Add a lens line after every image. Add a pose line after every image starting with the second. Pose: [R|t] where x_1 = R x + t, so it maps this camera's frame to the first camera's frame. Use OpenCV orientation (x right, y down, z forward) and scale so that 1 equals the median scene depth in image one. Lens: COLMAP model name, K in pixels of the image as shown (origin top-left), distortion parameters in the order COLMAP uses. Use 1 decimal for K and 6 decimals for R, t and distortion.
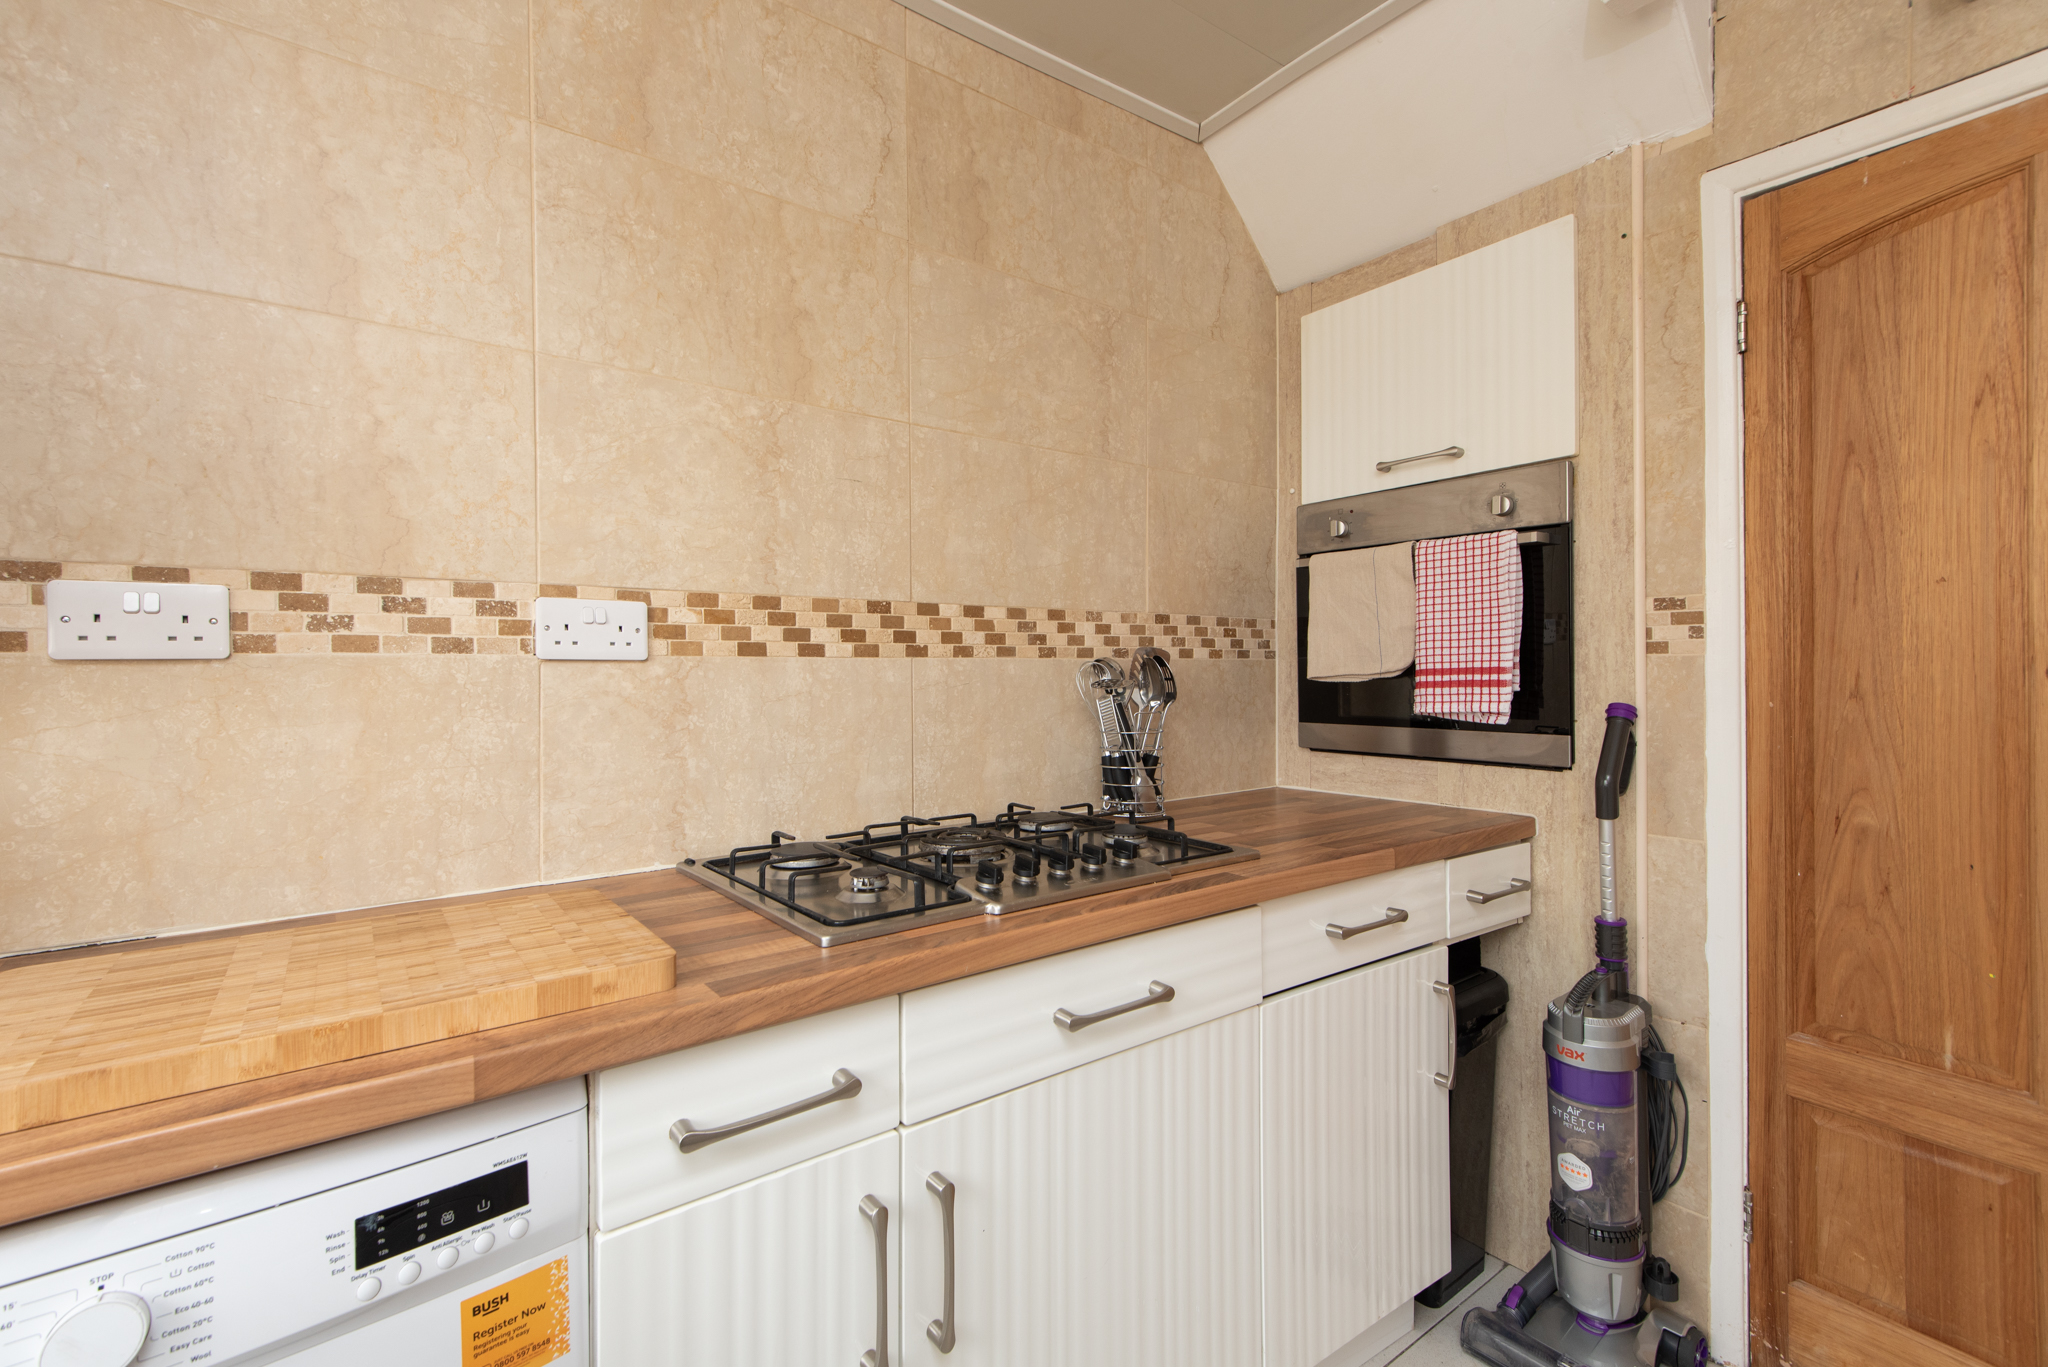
lens RADIAL K [[910.3, 0, 1008.9], [0, 910.3, 675.8], [0, 0, 1]] dist [0.028400, -0.013191]
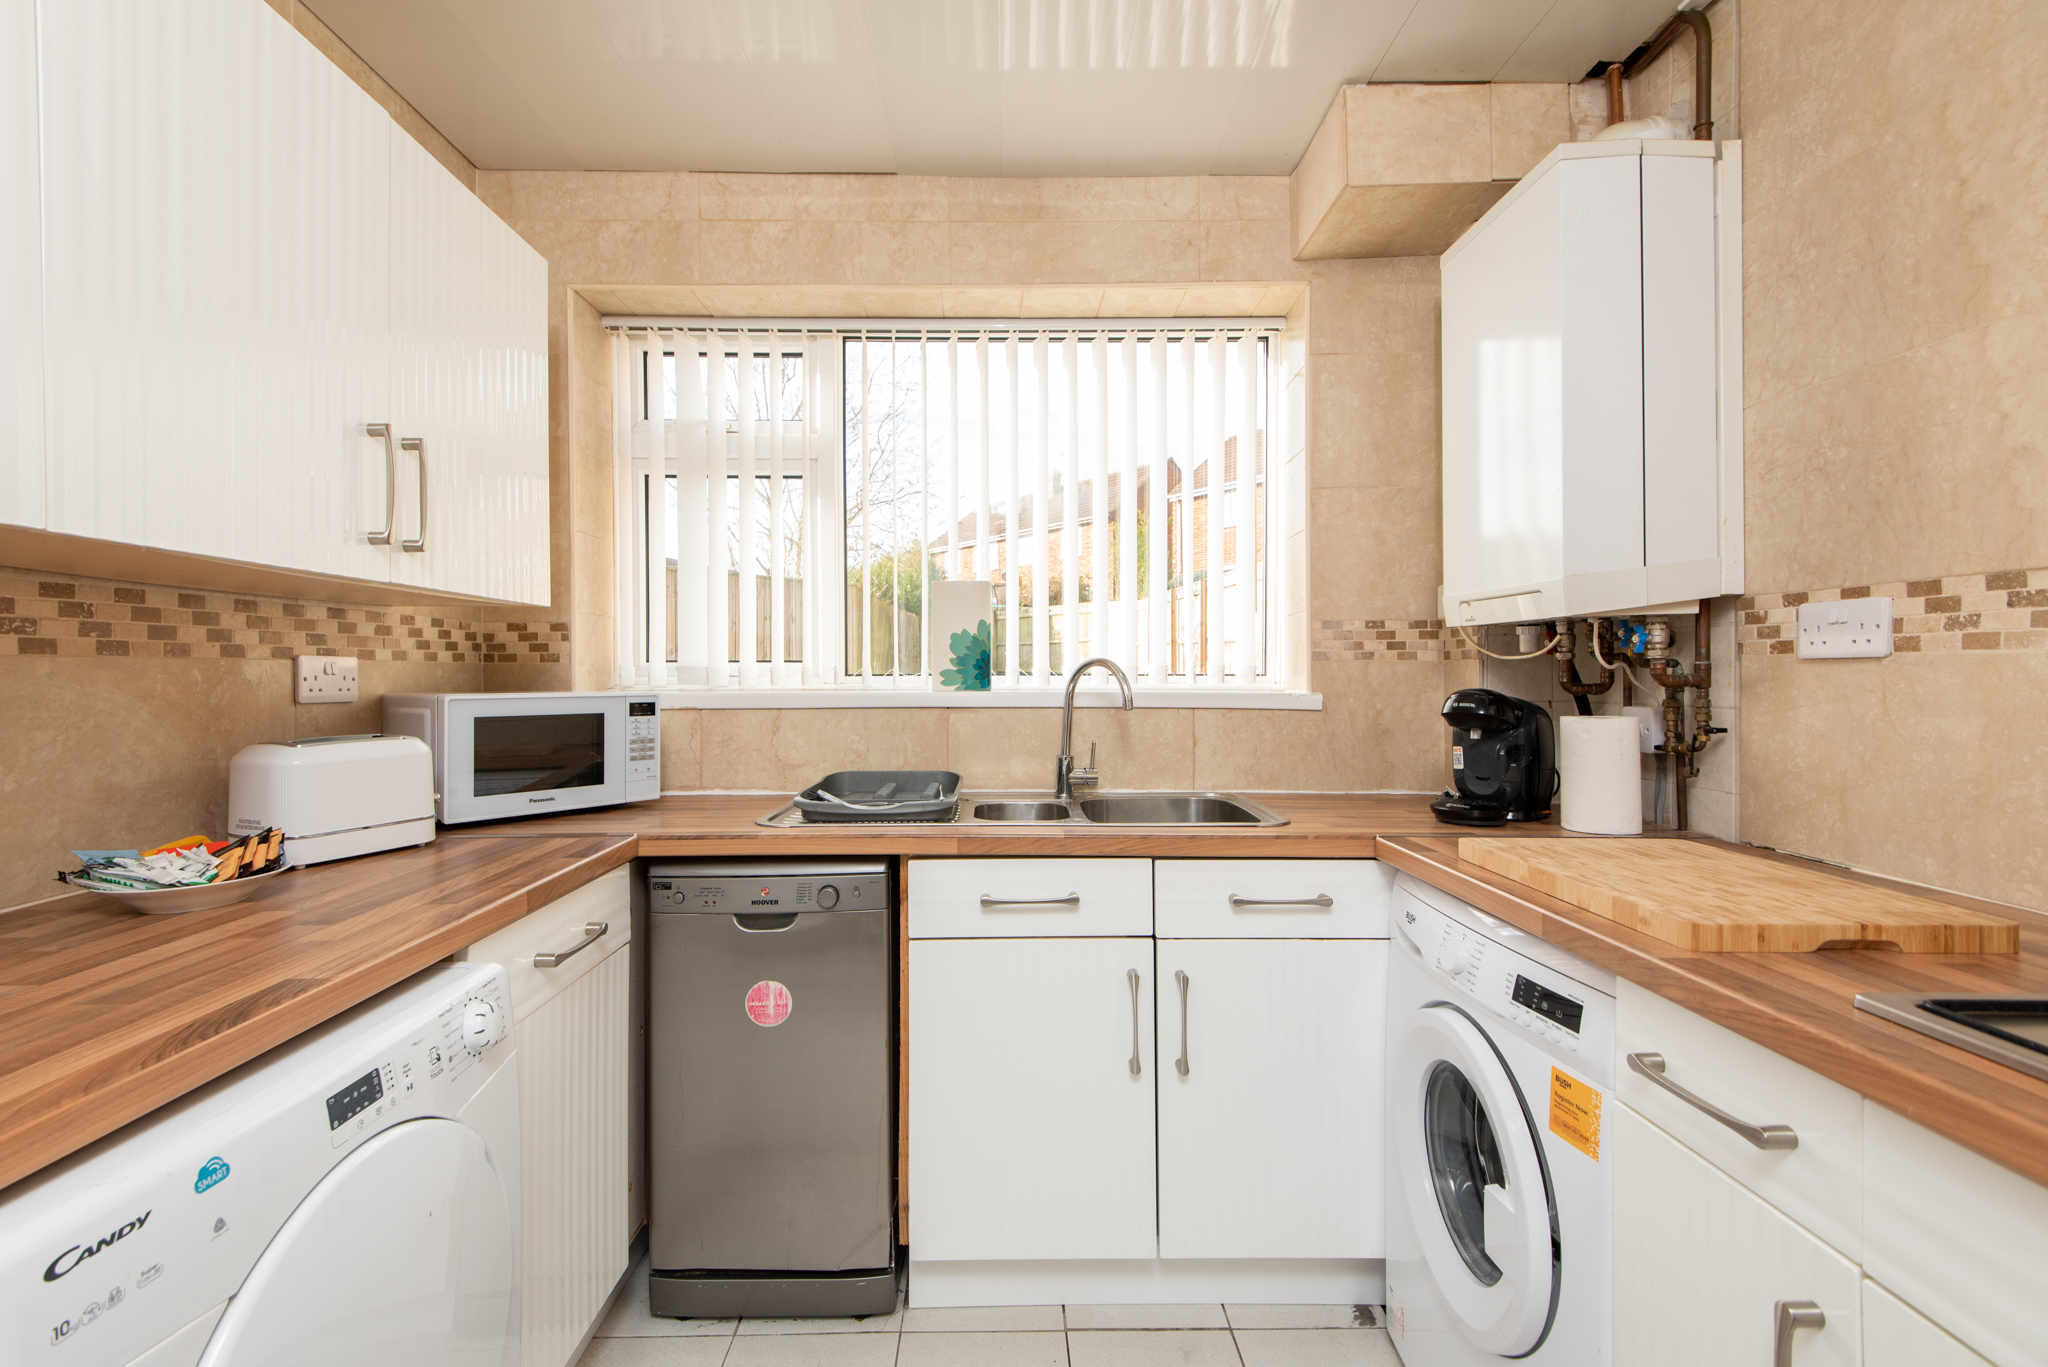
lens RADIAL K [[910.3, 0, 1005.8], [0, 910.3, 689.9], [0, 0, 1]] dist [0.028400, -0.013191]
pose [[-0.593086, 0.023994, -0.804782, 0.802756], [-0.003609, 0.999467, 0.032458, -0.010002], [0.805131, 0.022155, -0.592683, 0.766625]]
